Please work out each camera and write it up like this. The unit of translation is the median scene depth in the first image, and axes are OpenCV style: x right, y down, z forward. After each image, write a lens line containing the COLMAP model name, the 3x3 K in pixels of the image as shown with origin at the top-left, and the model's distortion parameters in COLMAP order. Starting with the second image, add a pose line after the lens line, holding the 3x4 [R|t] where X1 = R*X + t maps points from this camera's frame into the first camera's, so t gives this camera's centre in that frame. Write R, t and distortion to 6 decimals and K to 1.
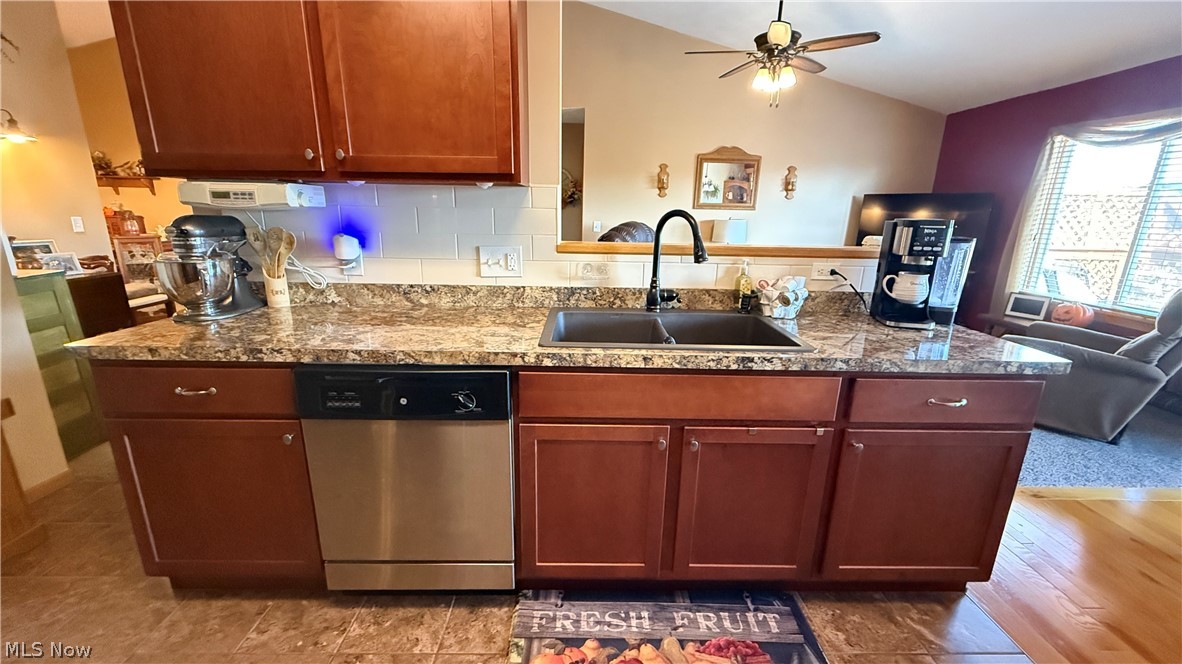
lens RADIAL K [[470.3, 0, 588.1], [0, 470.3, 332.4], [0, 0, 1]] dist [0.000089, 0.000188]
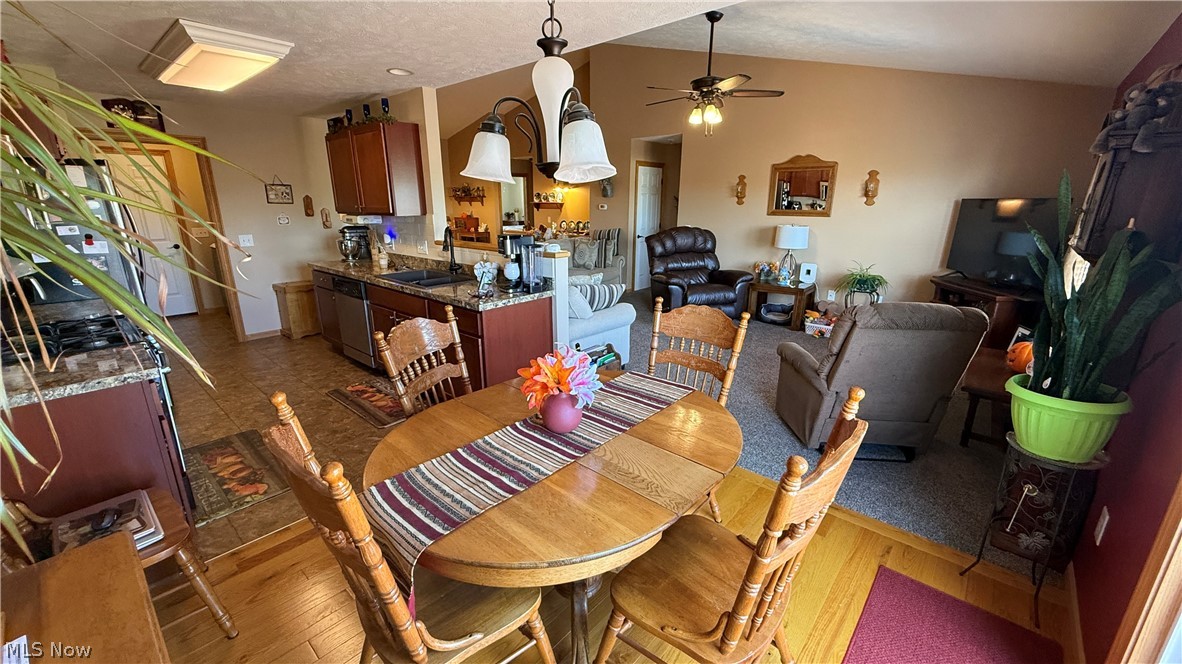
lens RADIAL K [[470.3, 0, 588.1], [0, 470.3, 332.4], [0, 0, 1]] dist [0.000089, 0.000188]
pose [[0.740723, 0.165322, -0.651151, 1.026373], [-0.158647, 0.984880, 0.069583, -0.014344], [0.652810, 0.051762, 0.755751, -0.099940]]
